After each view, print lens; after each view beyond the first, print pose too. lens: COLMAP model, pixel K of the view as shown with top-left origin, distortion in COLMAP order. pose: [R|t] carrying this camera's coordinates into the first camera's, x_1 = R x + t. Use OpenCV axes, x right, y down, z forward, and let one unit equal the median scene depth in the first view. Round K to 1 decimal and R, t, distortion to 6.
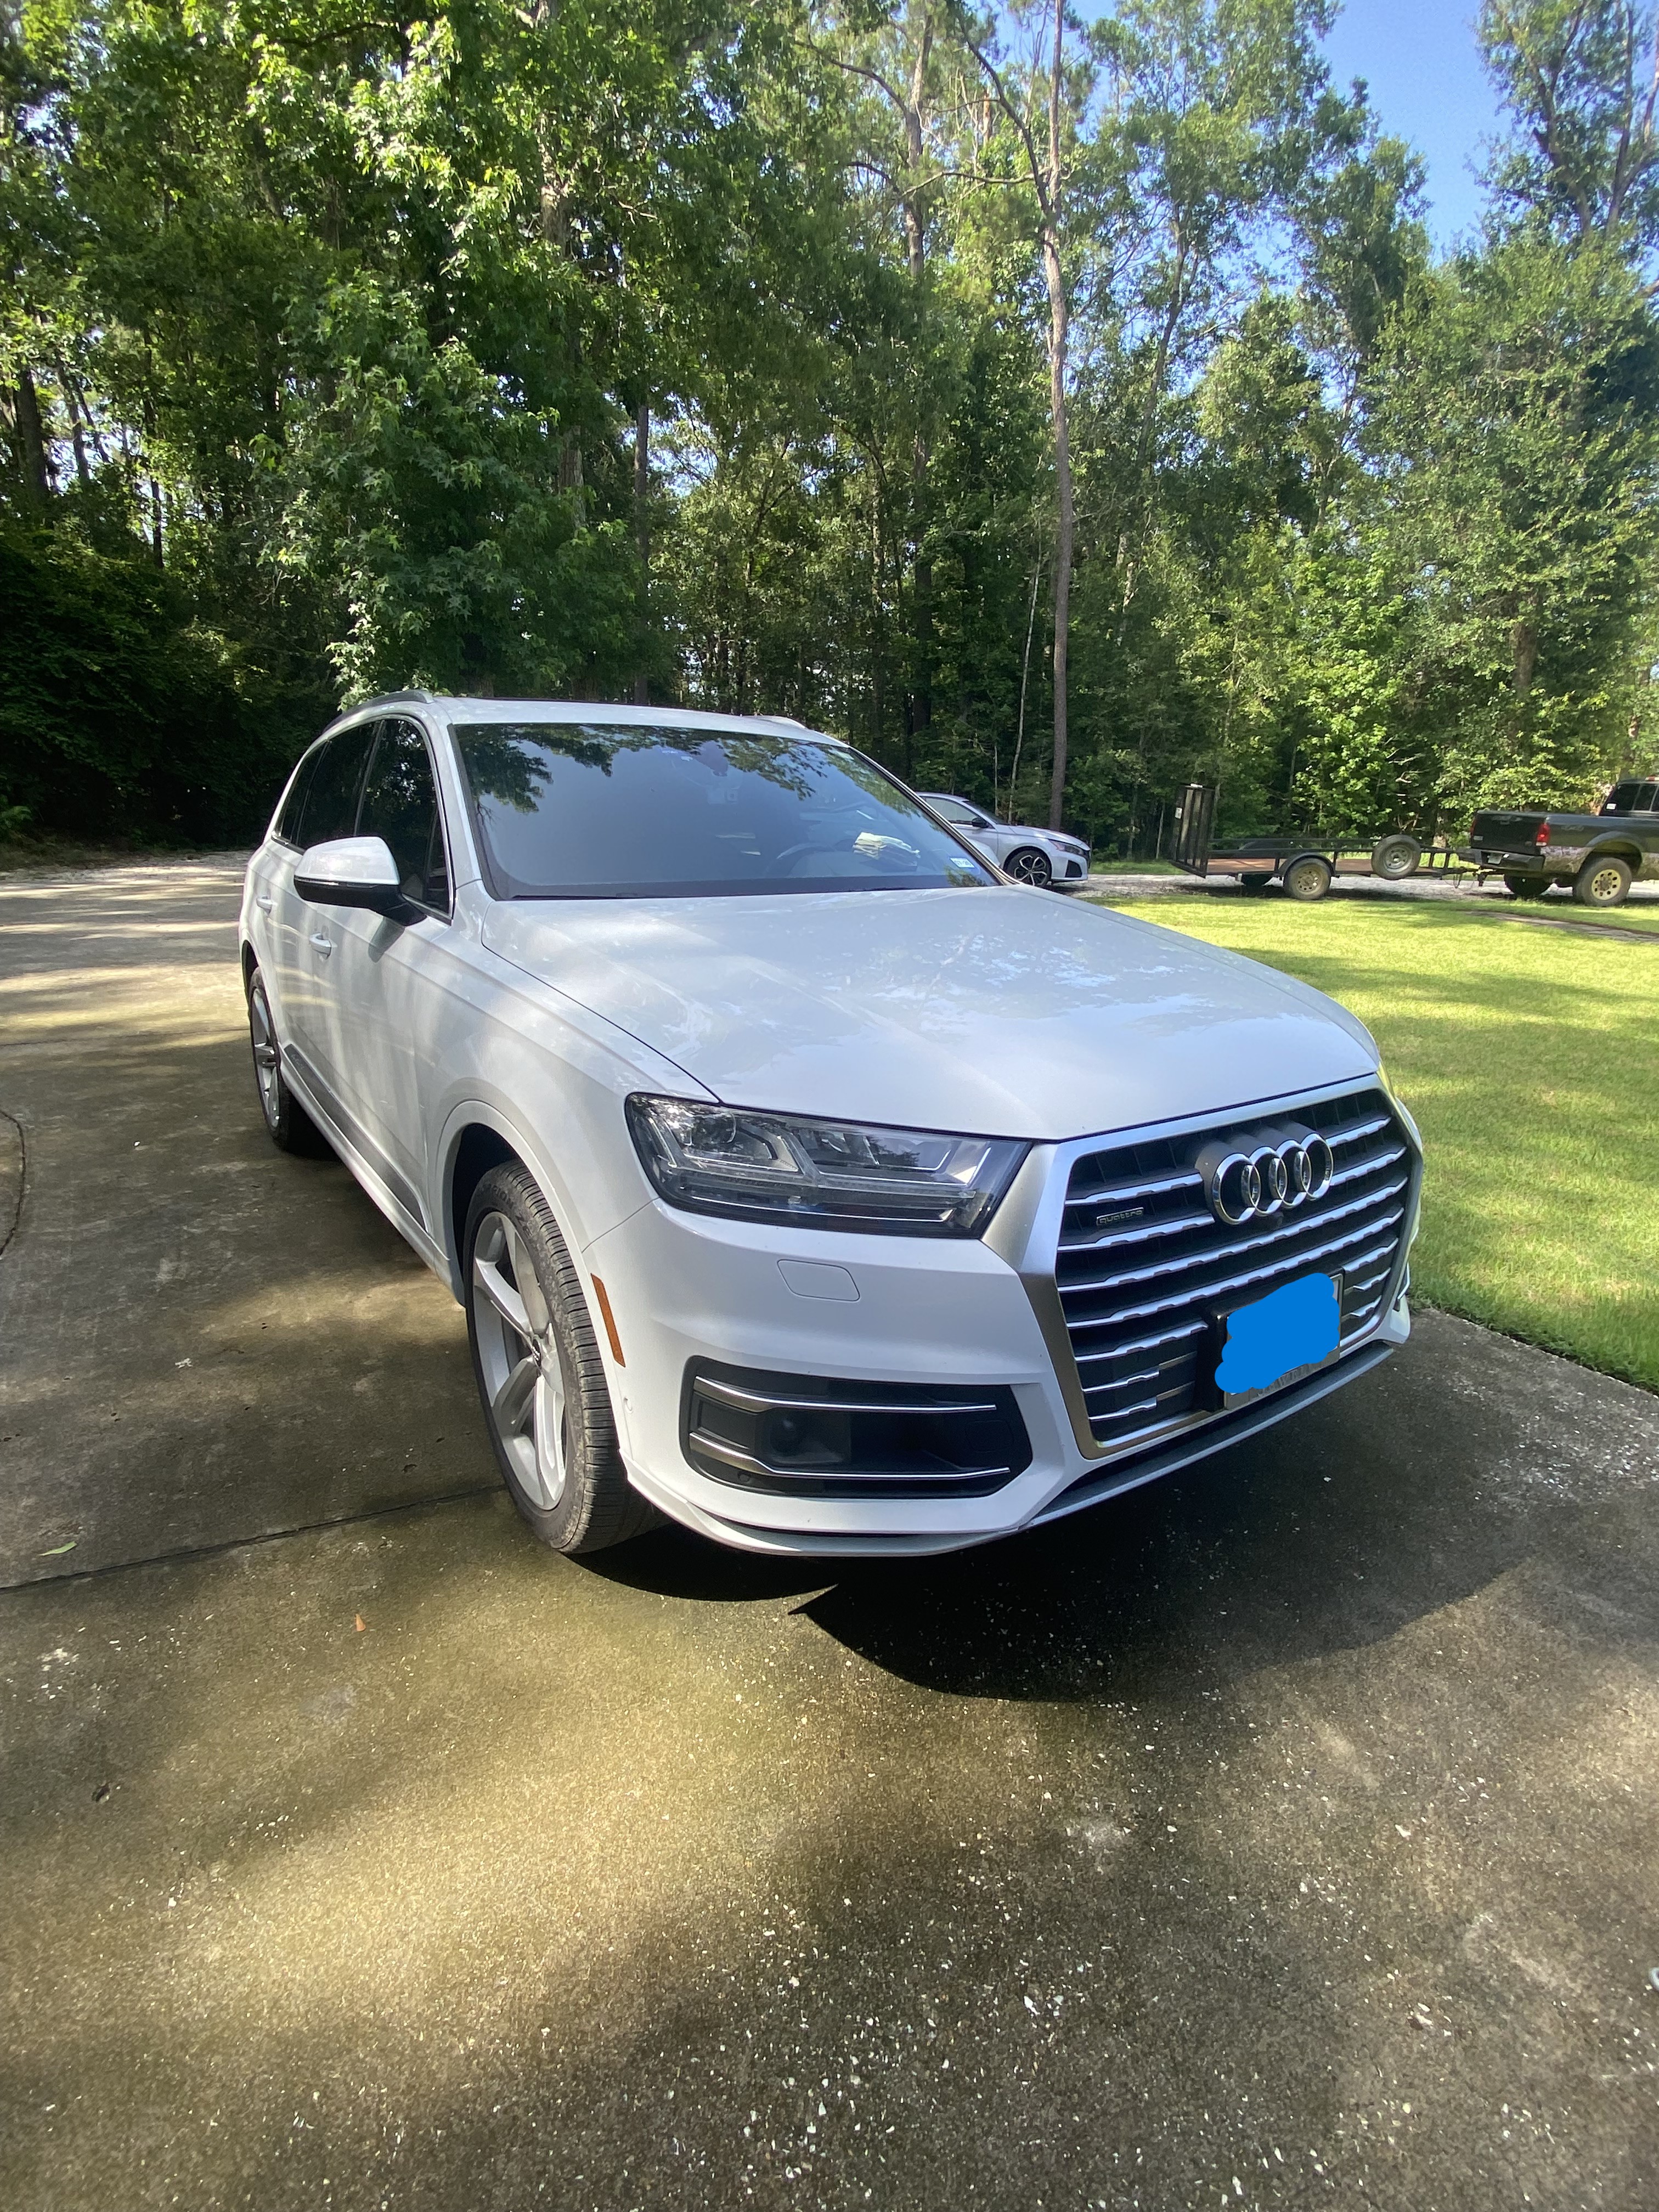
lens RADIAL K [[1096.2, 0, 838.7], [0, 1096.2, 1111.3], [0, 0, 1]] dist [0.009810, -0.014955]
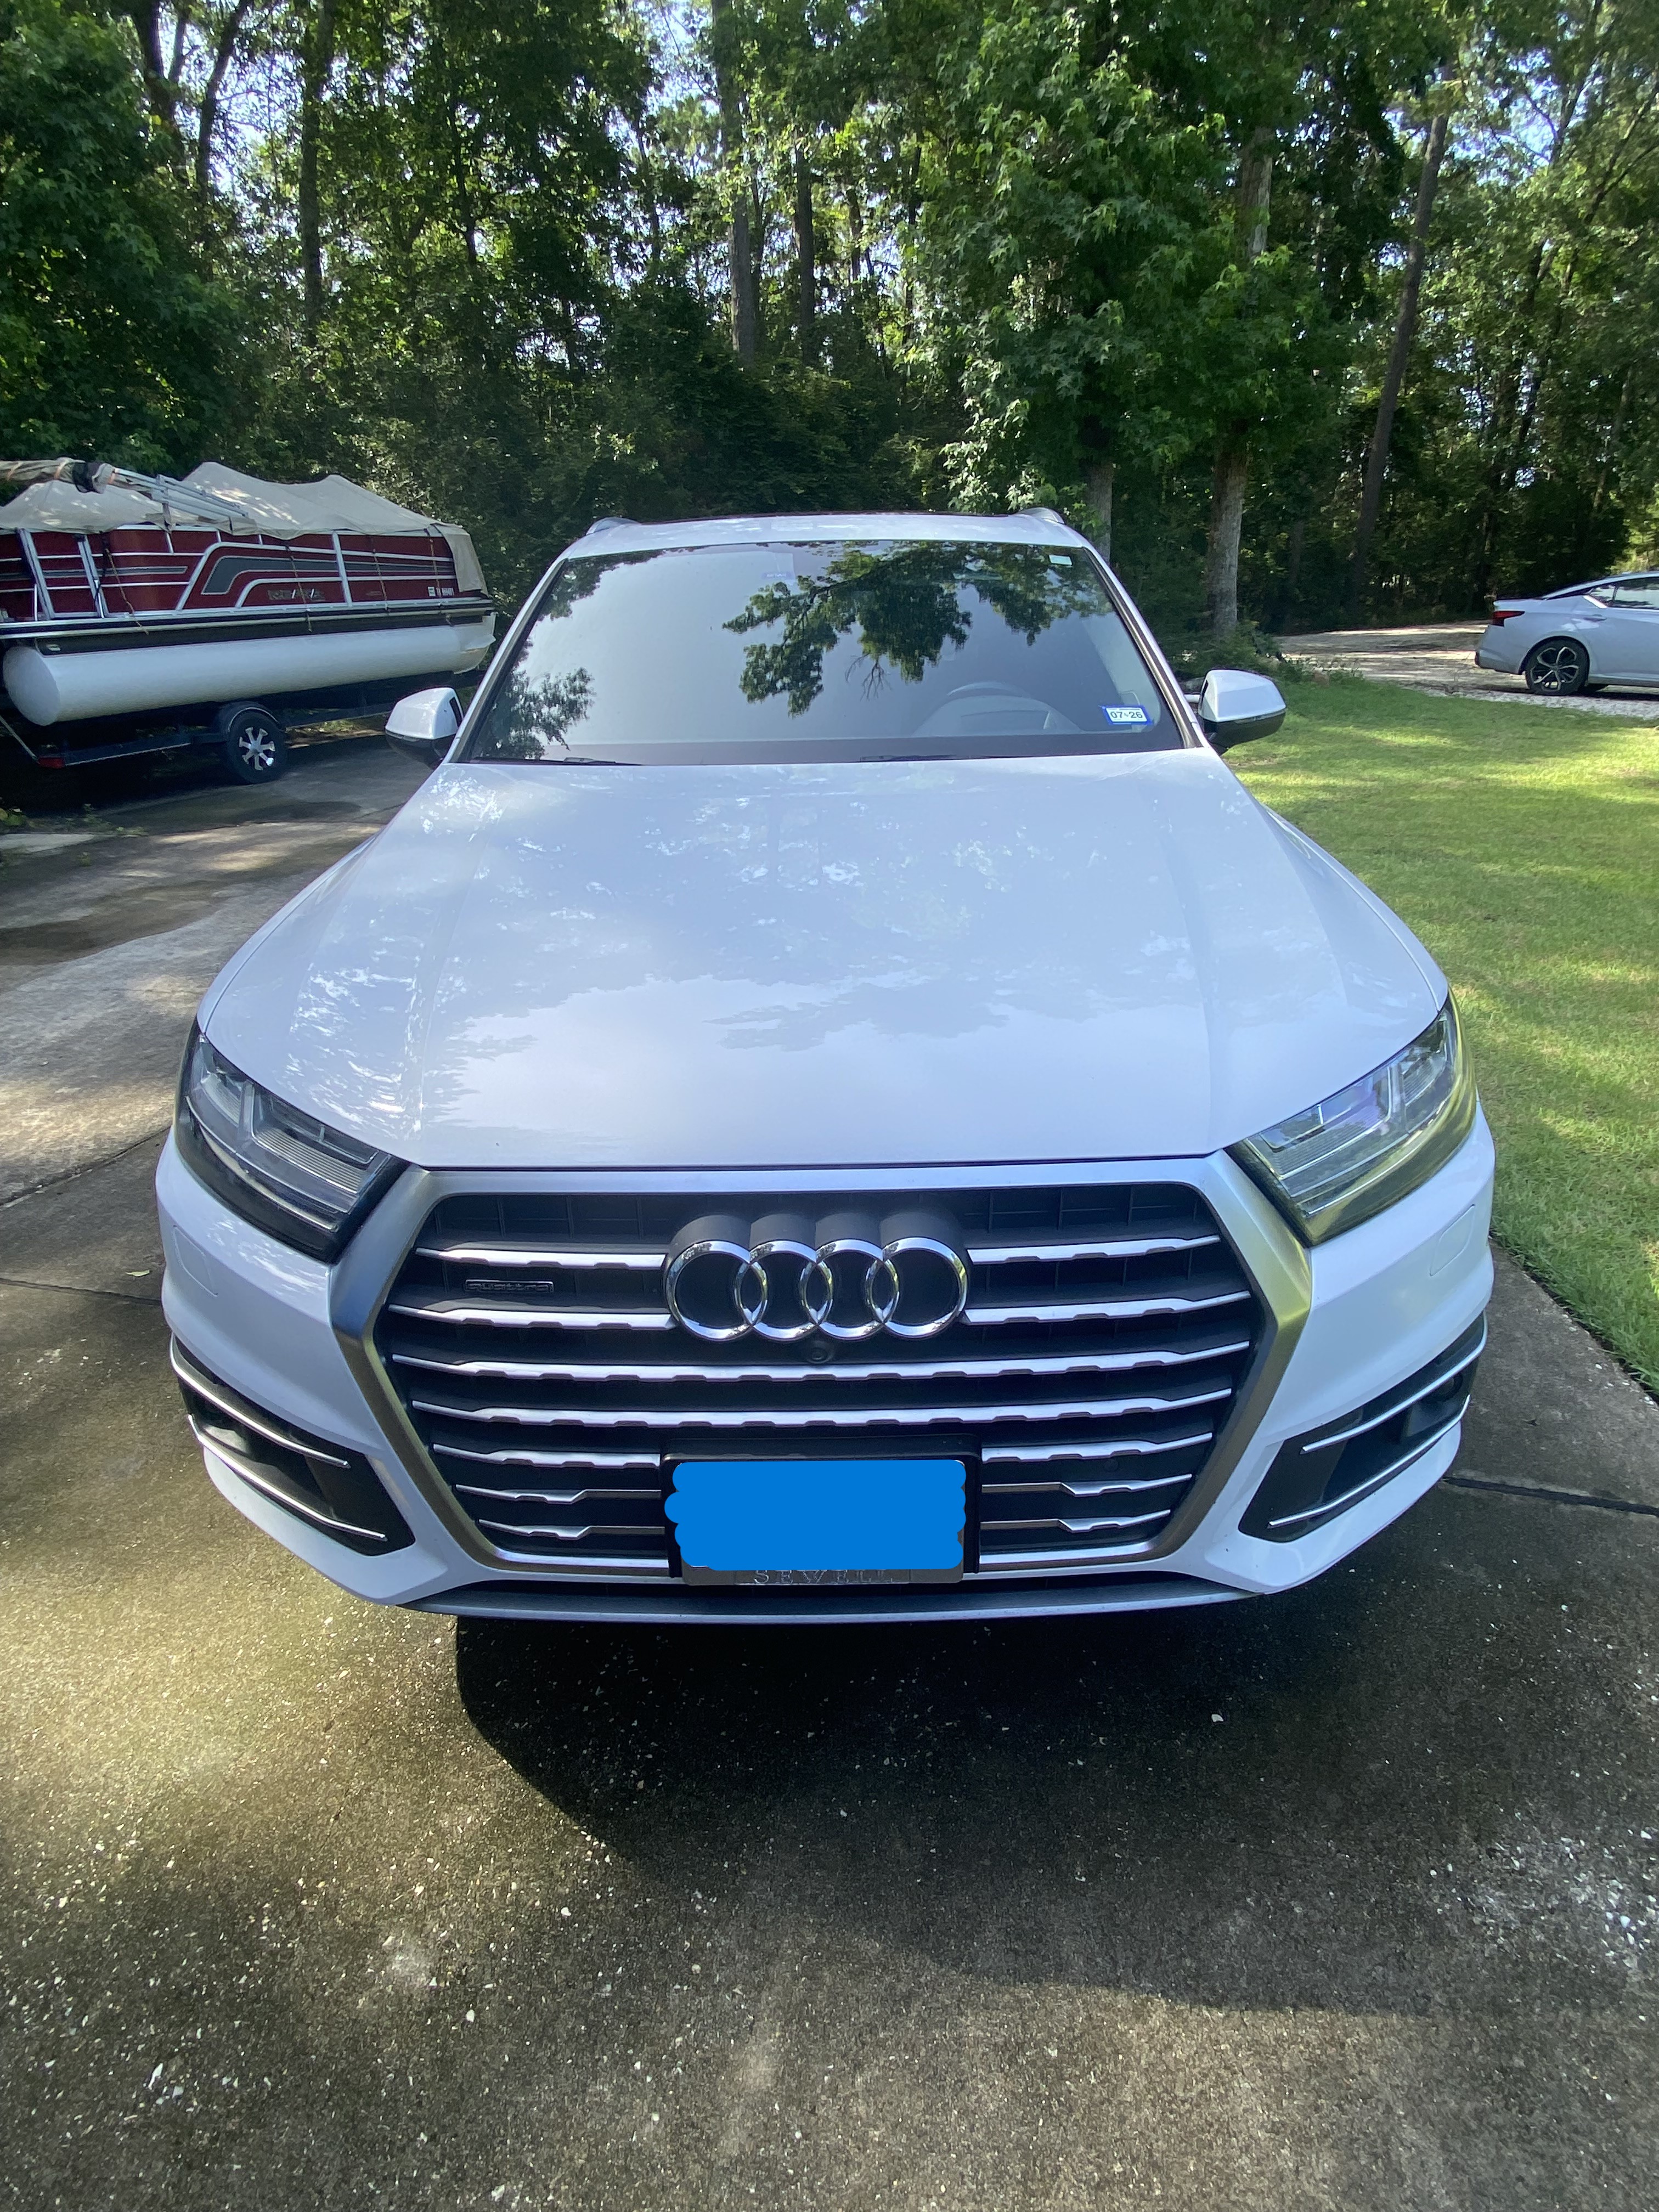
lens RADIAL K [[1096.2, 0, 838.7], [0, 1096.2, 1111.3], [0, 0, 1]] dist [0.009810, -0.014955]
pose [[0.817917, 0.211337, -0.535115, 0.151156], [-0.122321, 0.972704, 0.197192, -0.034902], [0.562182, -0.095831, 0.821442, 0.102290]]
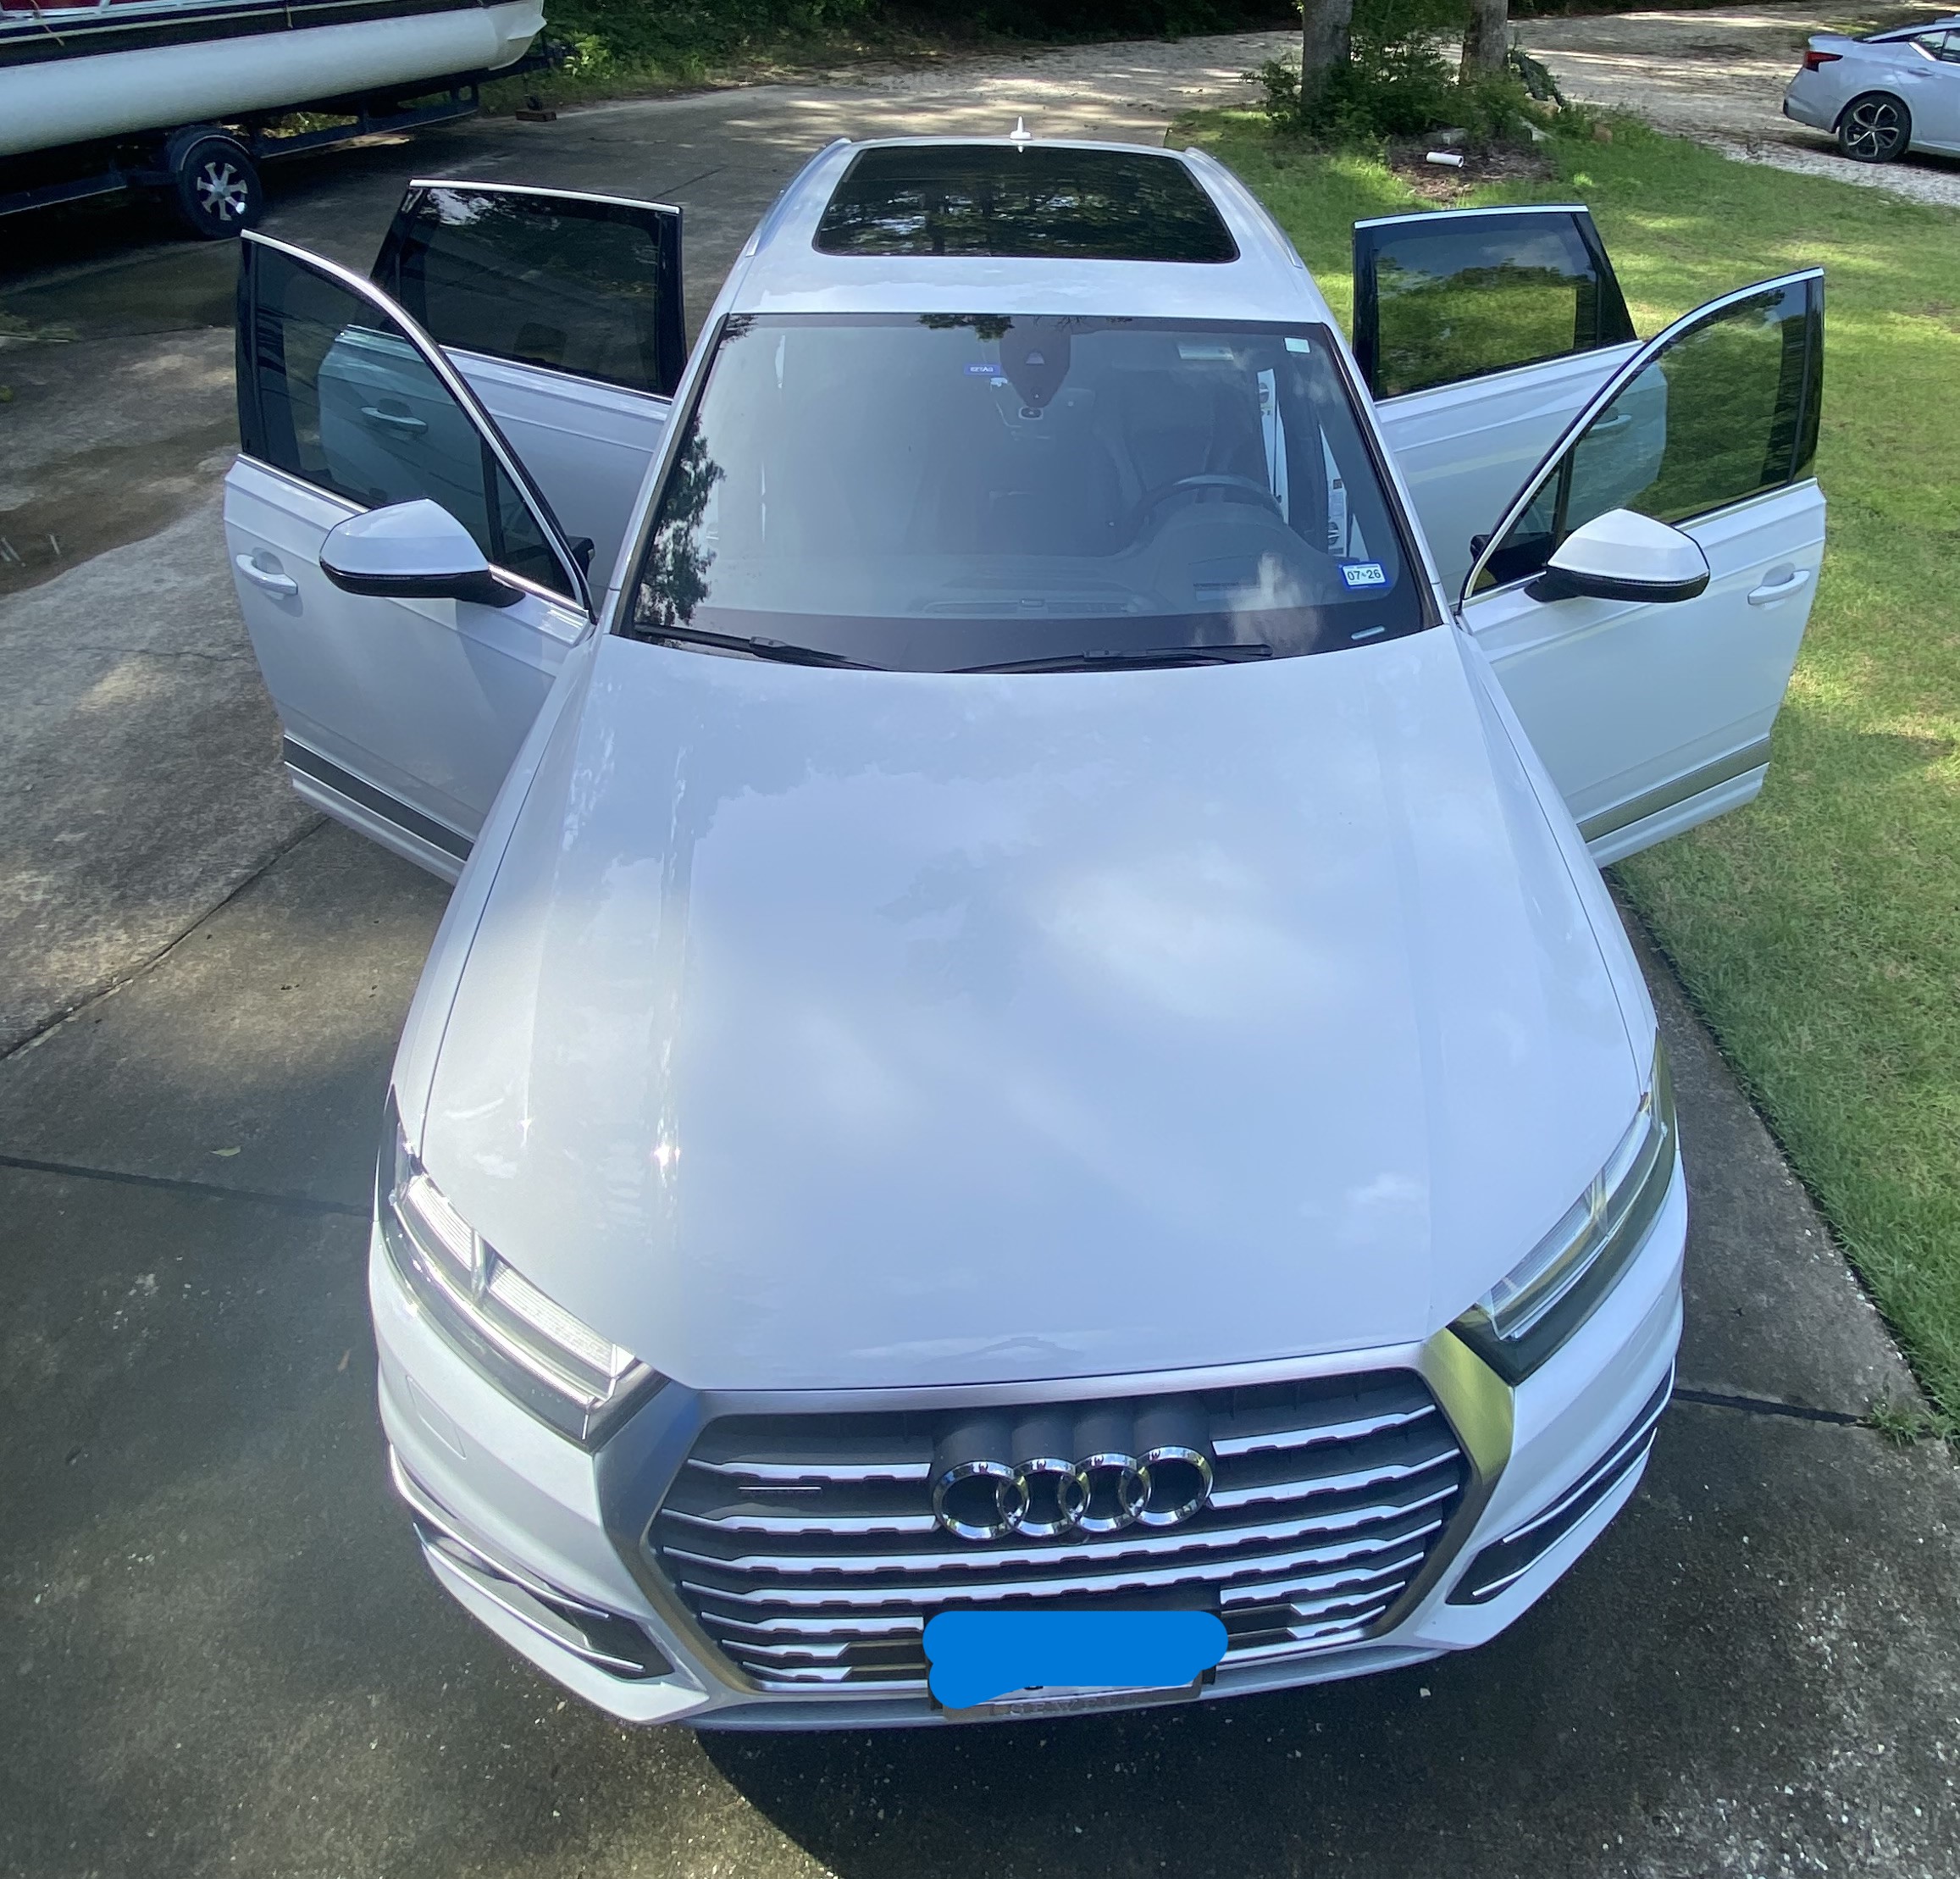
lens RADIAL K [[1394.5, 0, 1165.3], [0, 1394.5, 695.2], [0, 0, 1]] dist [0.007615, -0.014034]
pose [[0.873268, 0.262480, -0.410496, 0.140865], [-0.157175, 0.949209, 0.272578, -0.139213], [0.461193, -0.173514, 0.870169, 0.071331]]
